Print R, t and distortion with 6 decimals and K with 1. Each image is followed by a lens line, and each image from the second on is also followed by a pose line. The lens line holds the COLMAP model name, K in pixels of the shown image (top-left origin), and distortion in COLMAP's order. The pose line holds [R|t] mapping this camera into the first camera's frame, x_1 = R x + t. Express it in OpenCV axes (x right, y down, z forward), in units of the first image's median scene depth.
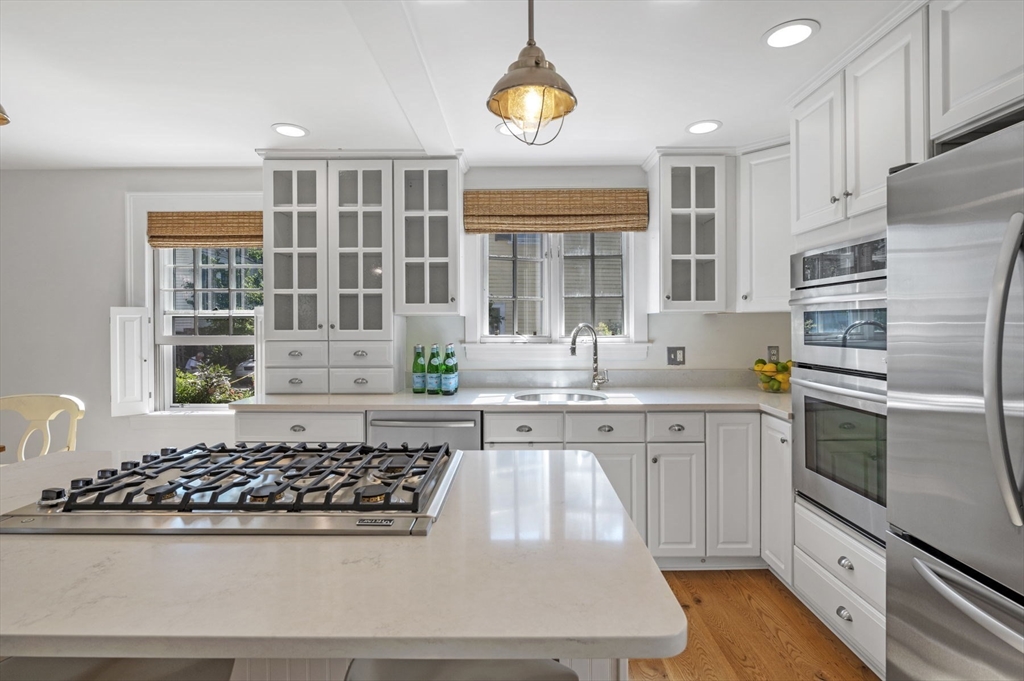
lens RADIAL K [[465.3, 0, 507.2], [0, 465.3, 323.8], [0, 0, 1]] dist [-0.005051, -0.000381]
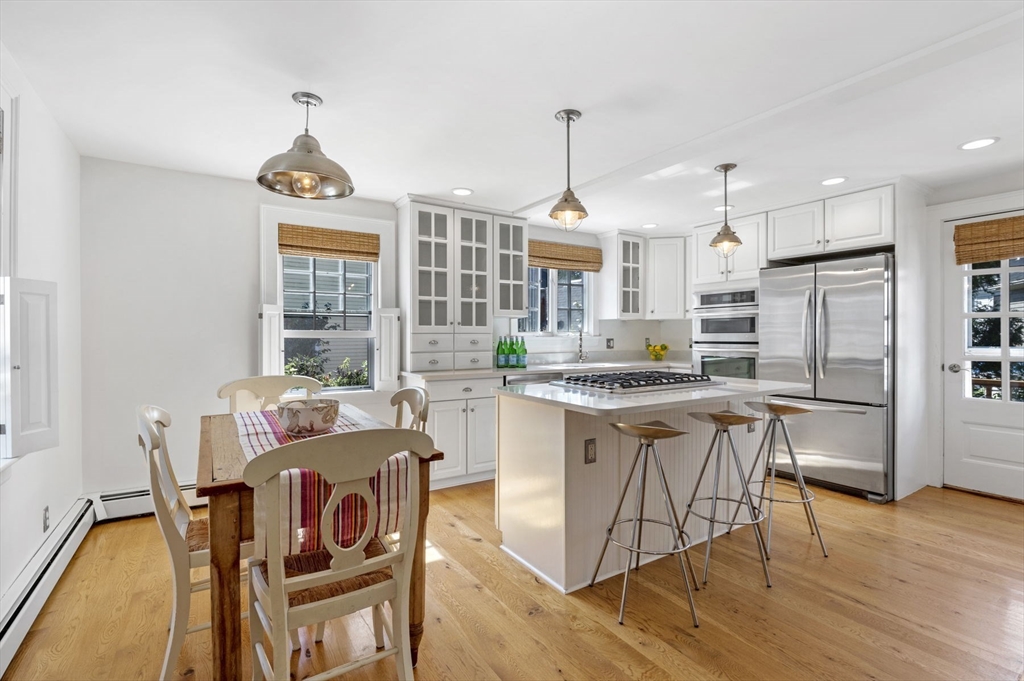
lens RADIAL K [[465.3, 0, 473.8], [0, 465.3, 335.2], [0, 0, 1]] dist [-0.005051, -0.000381]
pose [[0.857312, 0.002852, 0.514790, -1.081040], [-0.001019, 0.999992, -0.003843, 0.047820], [-0.514797, 0.002770, 0.857308, -0.277064]]
